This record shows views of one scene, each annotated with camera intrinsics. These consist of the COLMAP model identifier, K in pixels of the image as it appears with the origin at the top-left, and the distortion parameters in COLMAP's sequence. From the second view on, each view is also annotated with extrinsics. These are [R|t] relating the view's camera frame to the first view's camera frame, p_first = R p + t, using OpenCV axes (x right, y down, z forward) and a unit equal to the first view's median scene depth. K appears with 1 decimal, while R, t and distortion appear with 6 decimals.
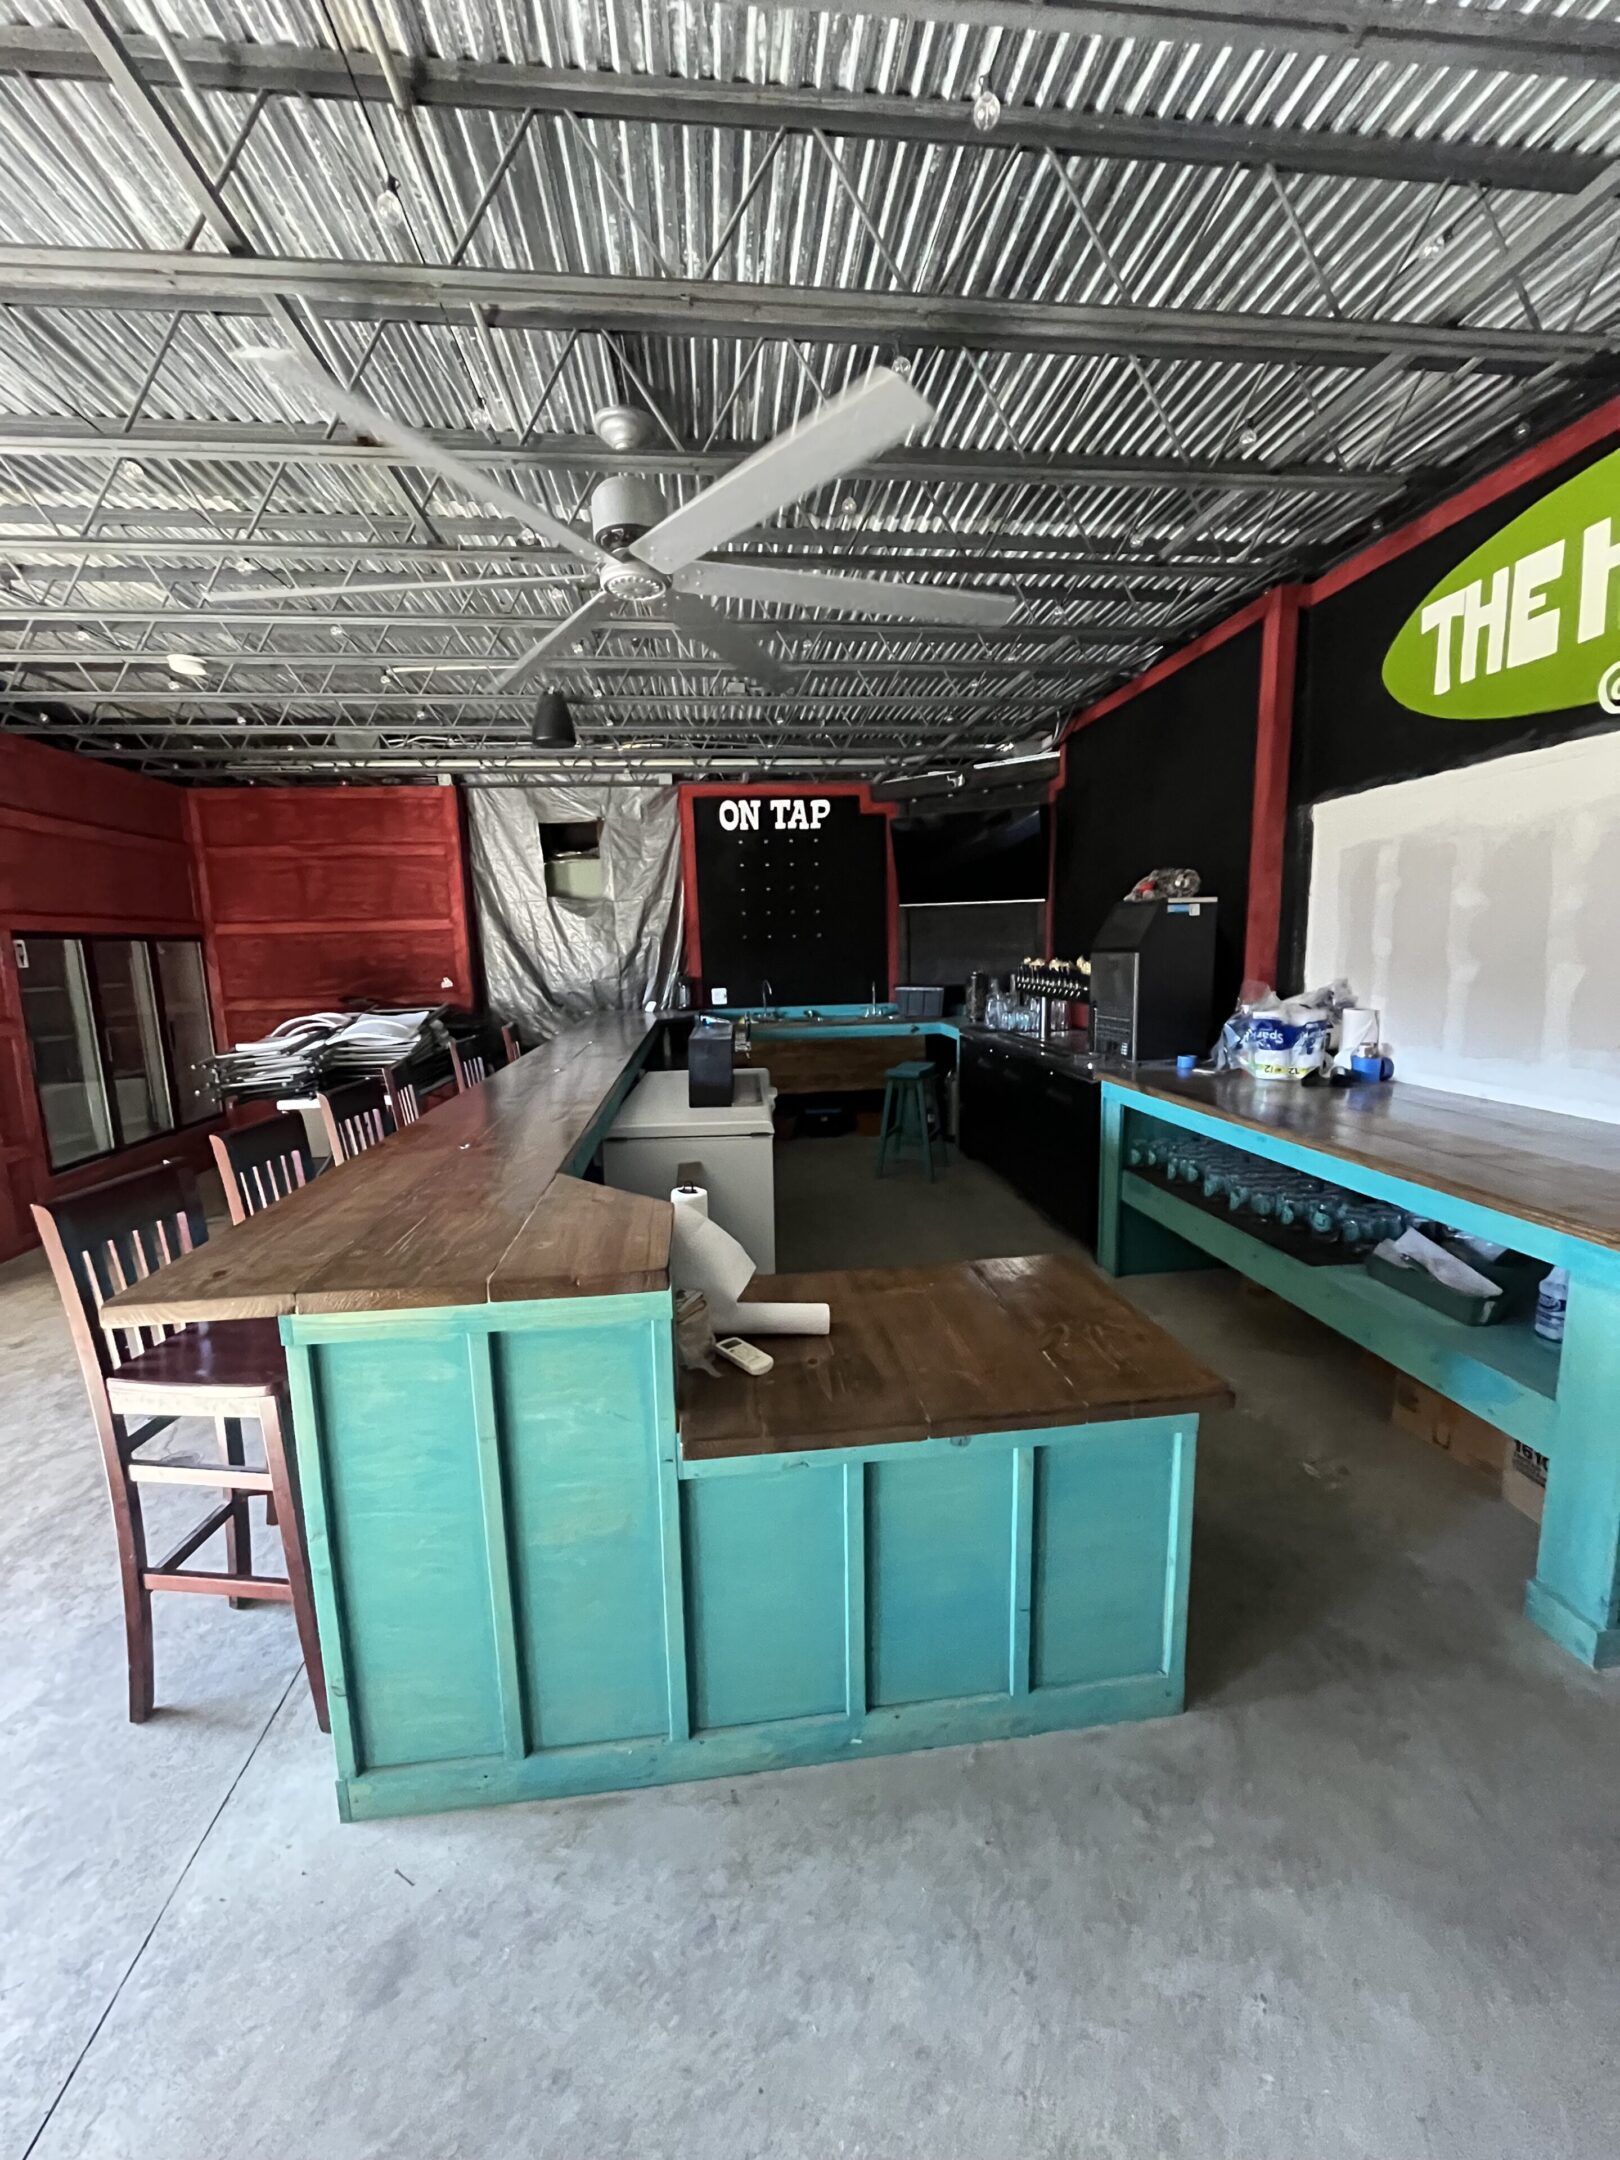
lens RADIAL K [[864.7, 0, 810.6], [0, 864.7, 1080.0], [0, 0, 1]] dist [-0.005818, 0.001060]
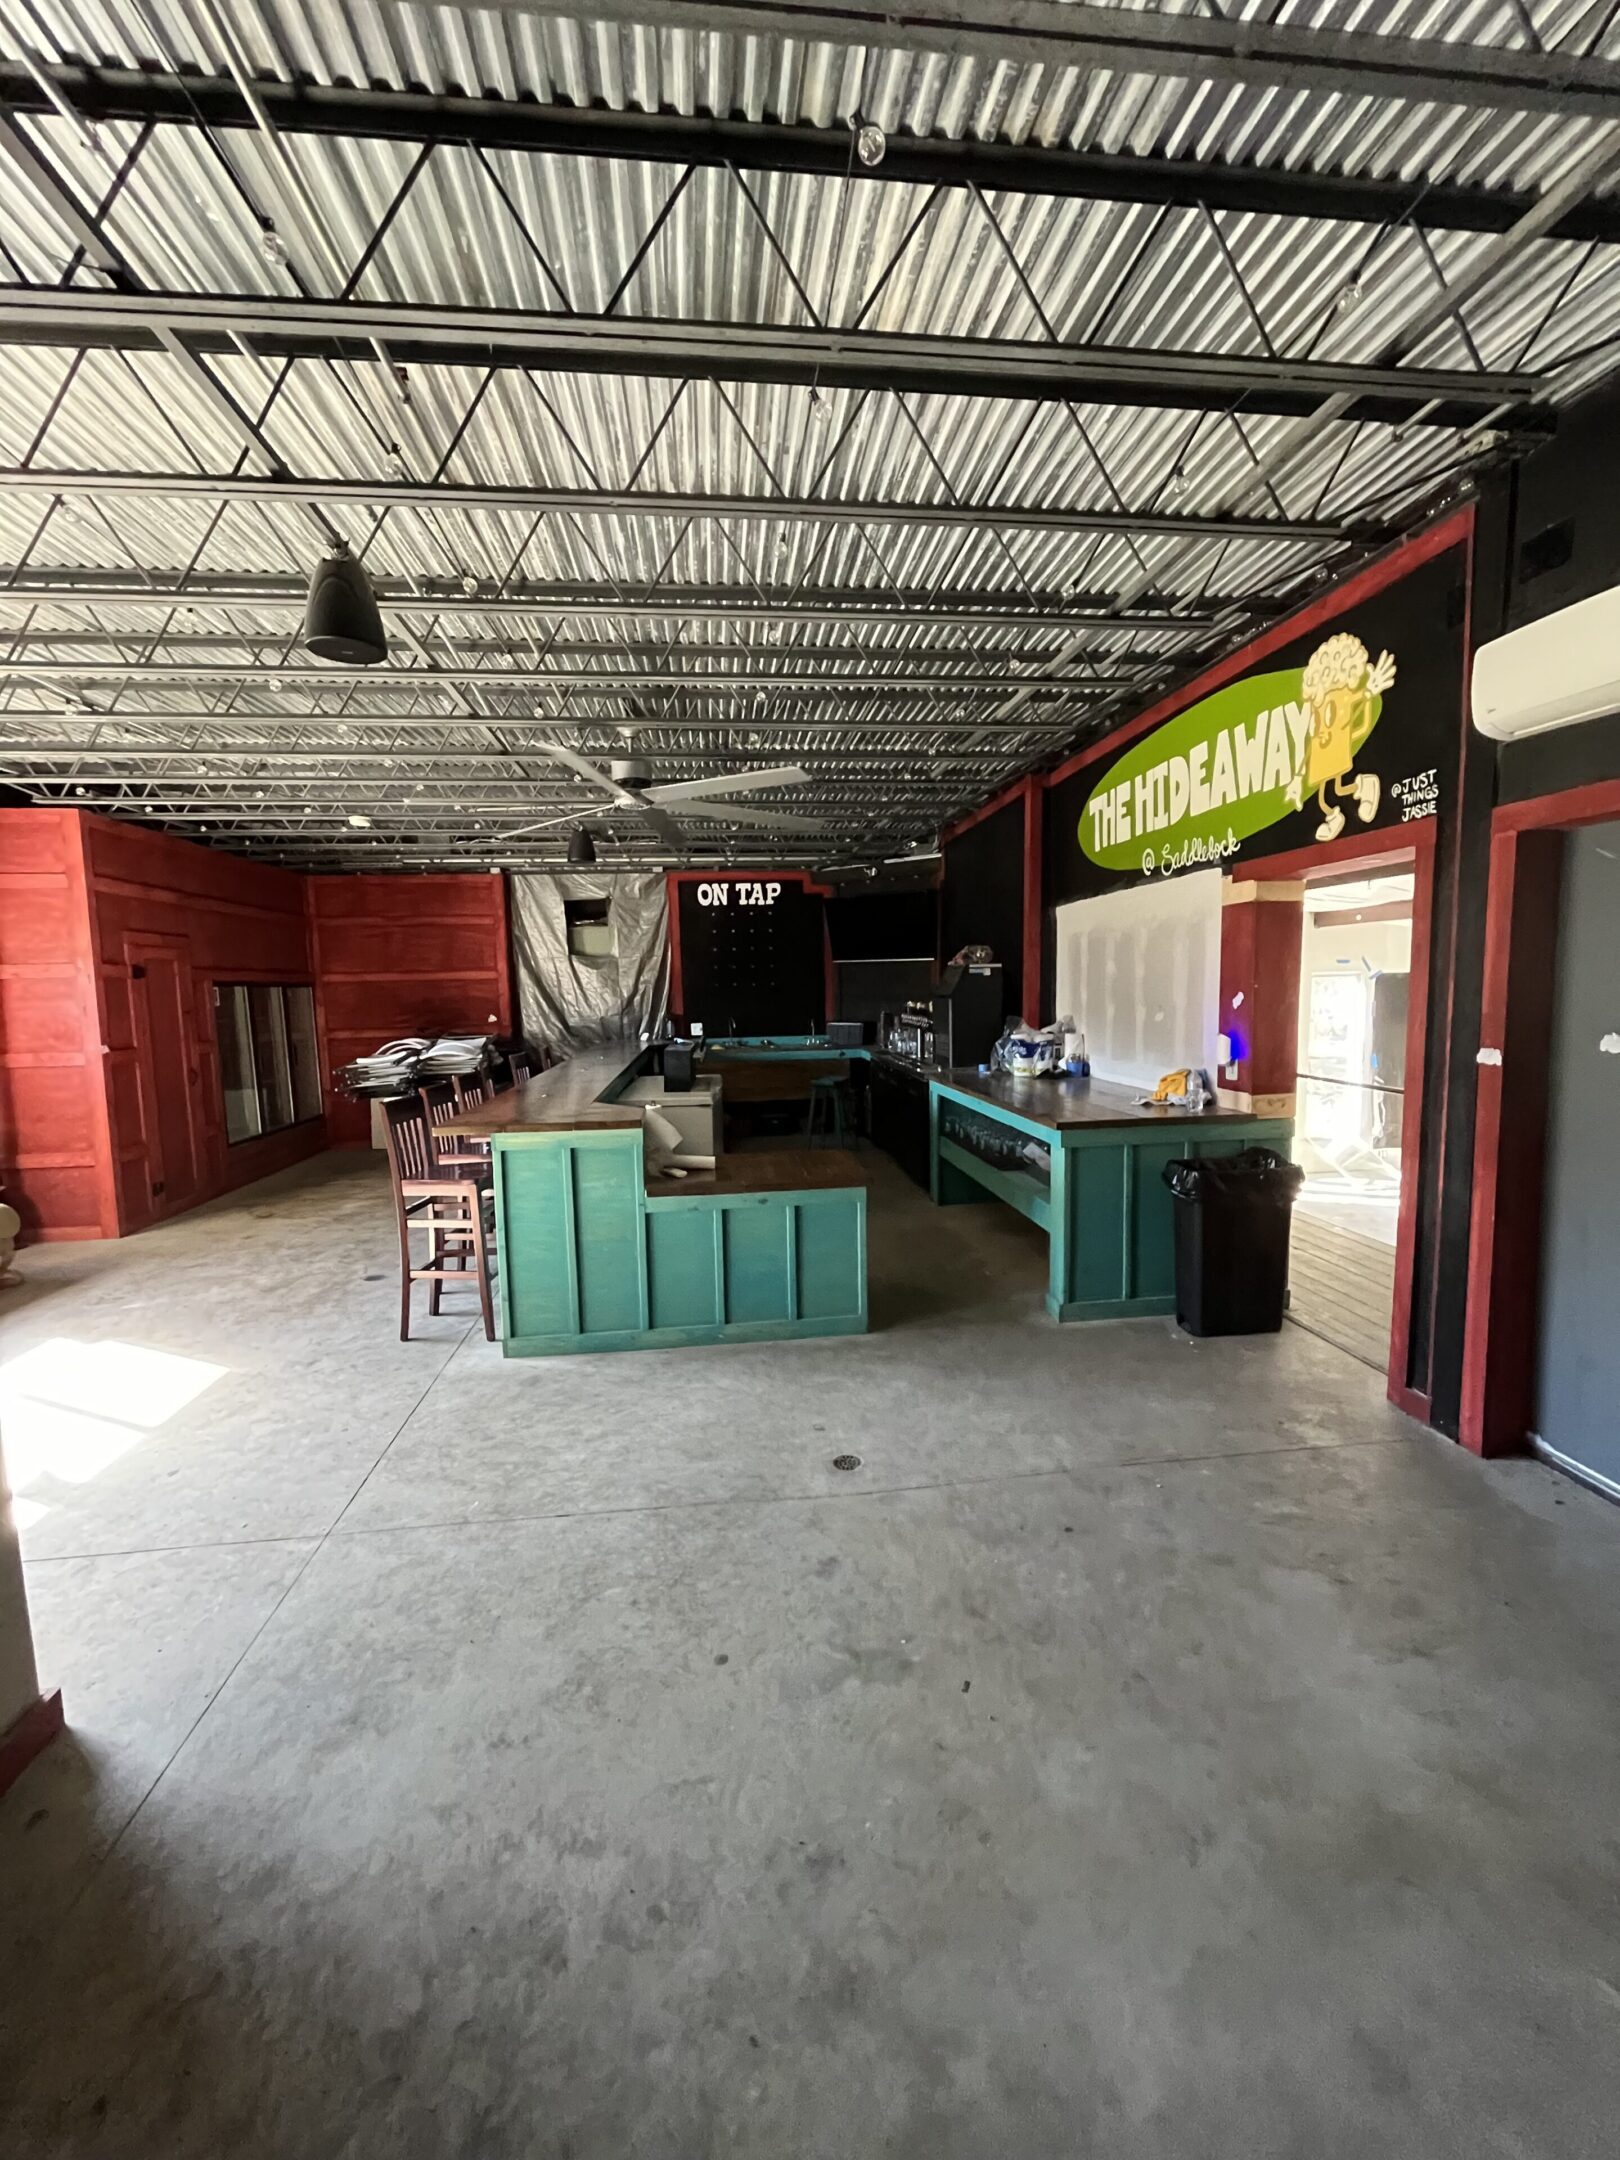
lens RADIAL K [[864.7, 0, 813.4], [0, 864.7, 1077.3], [0, 0, 1]] dist [-0.005818, 0.001060]
pose [[0.999989, 0.002798, 0.003721, 0.077015], [-0.002606, 0.998712, -0.050665, 0.048918], [-0.003858, 0.050655, 0.998709, -0.360894]]
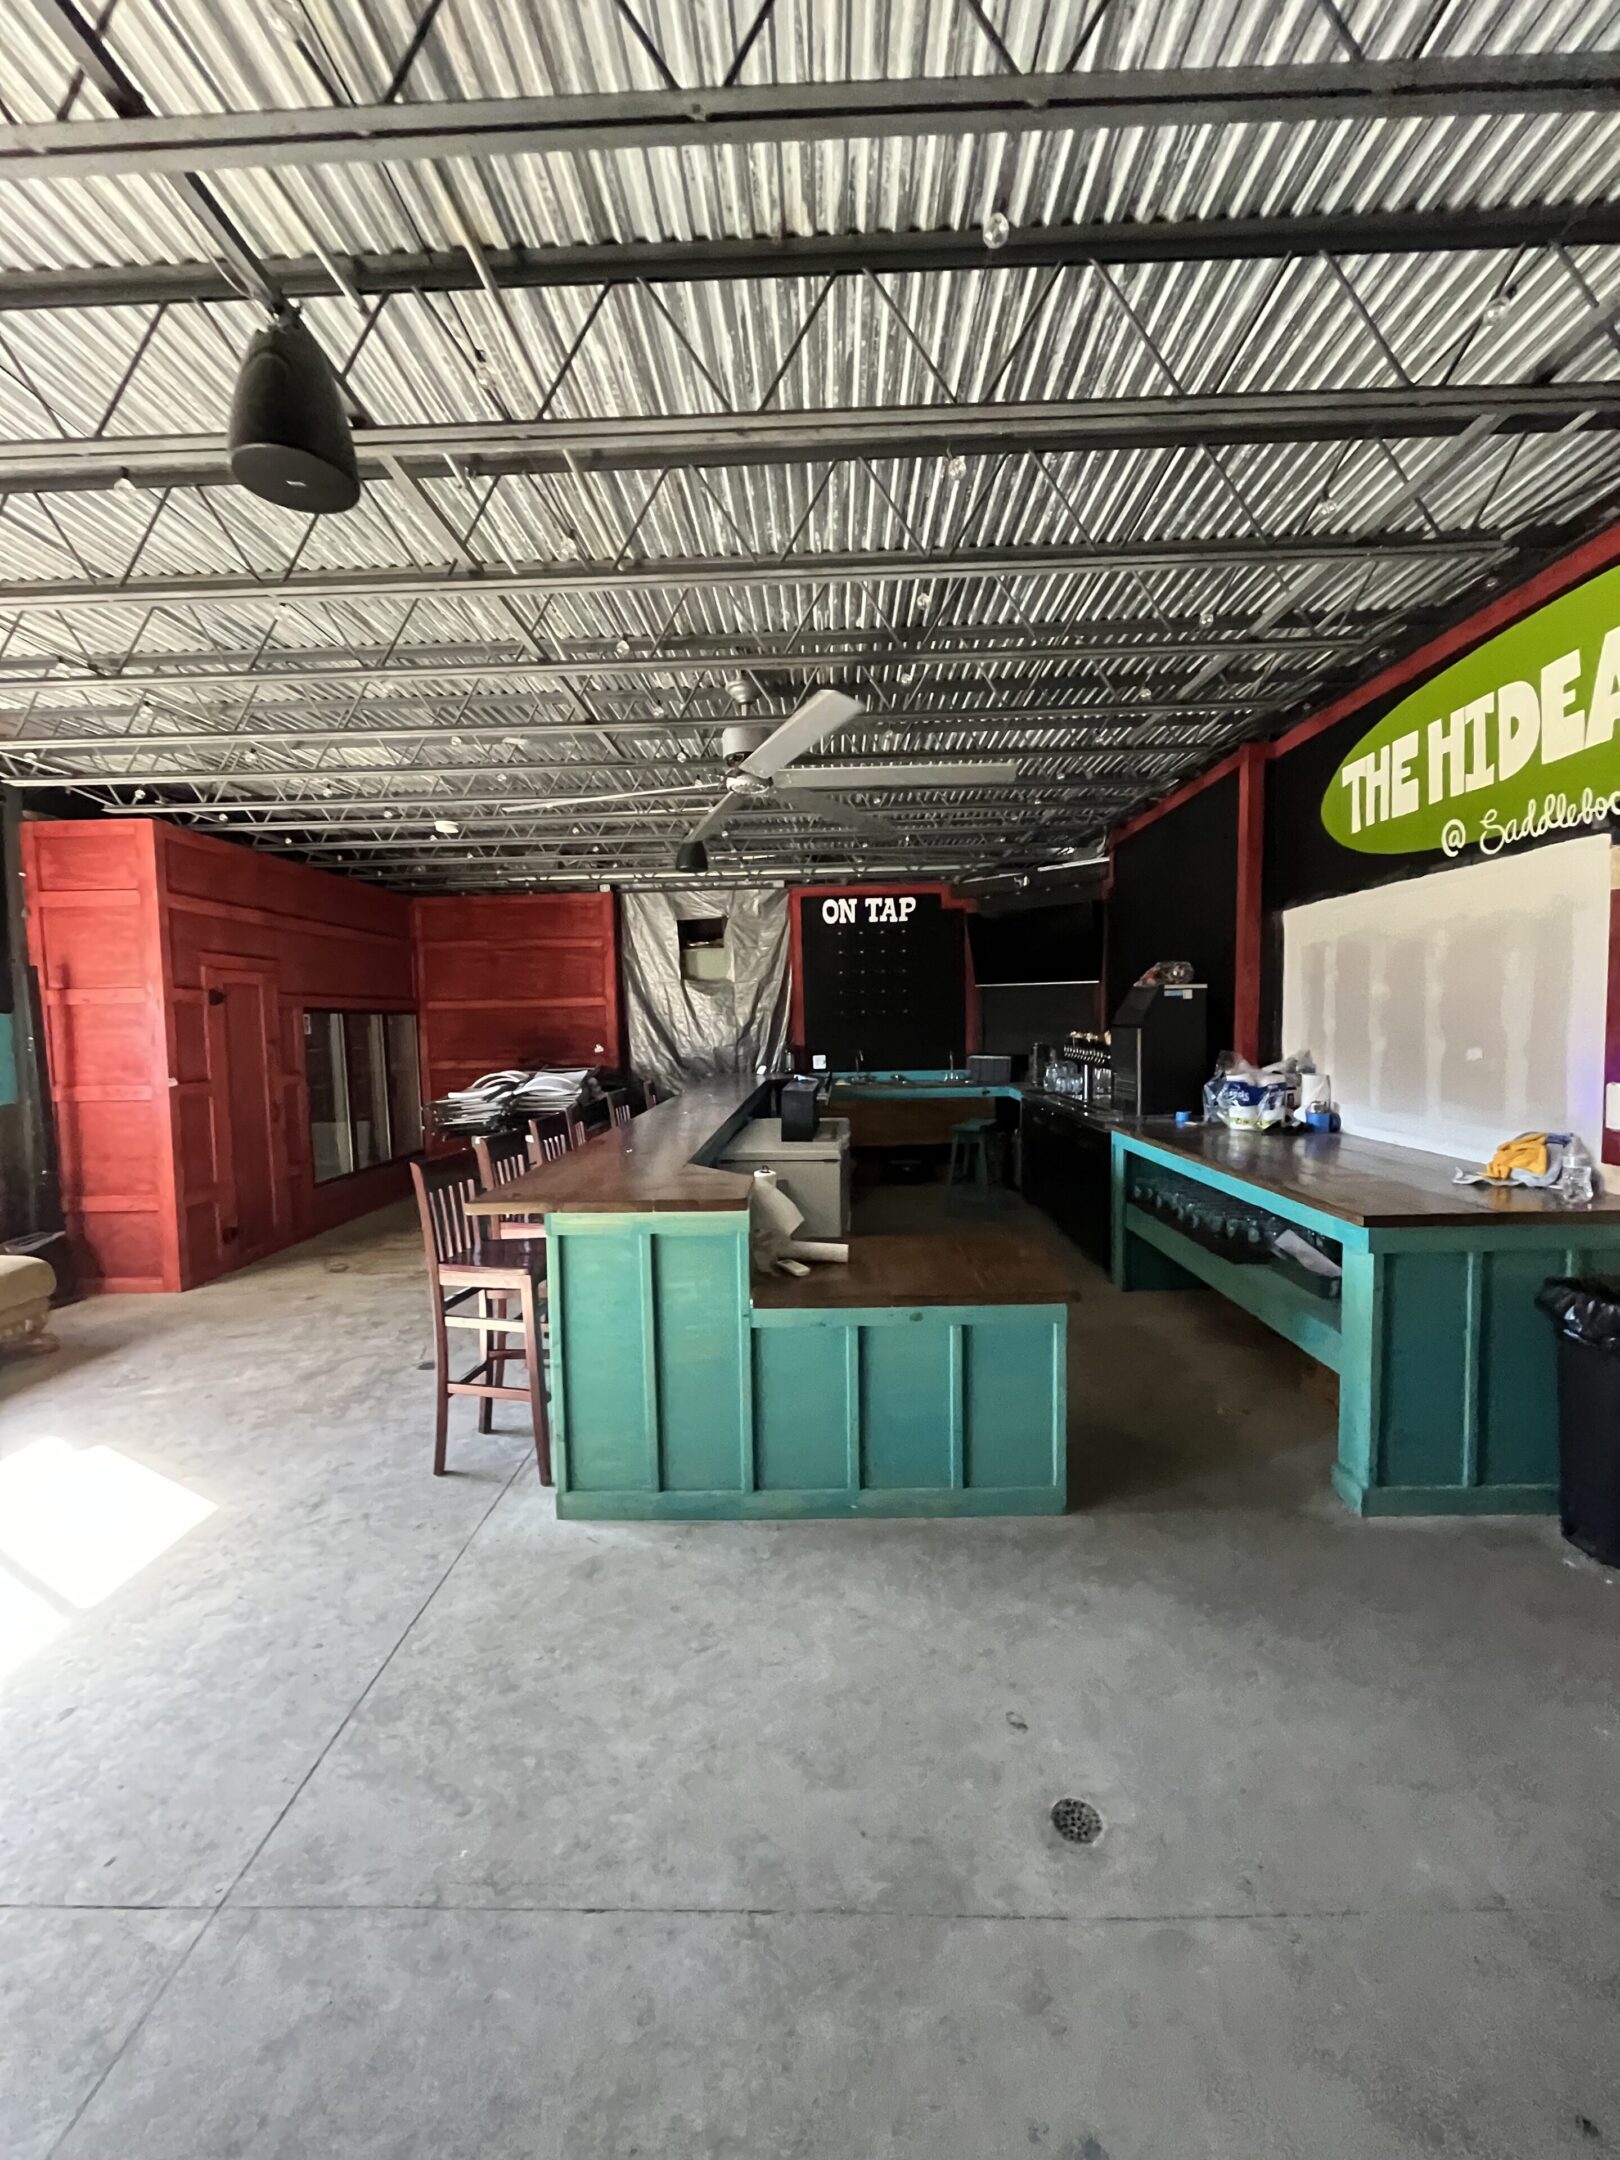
lens RADIAL K [[864.7, 0, 812.2], [0, 864.7, 1079.6], [0, 0, 1]] dist [-0.005818, 0.001060]
pose [[0.990901, 0.013192, -0.133948, 0.048404], [-0.024002, 0.996553, -0.079413, 0.023662], [0.132439, 0.081906, 0.987801, -0.184743]]
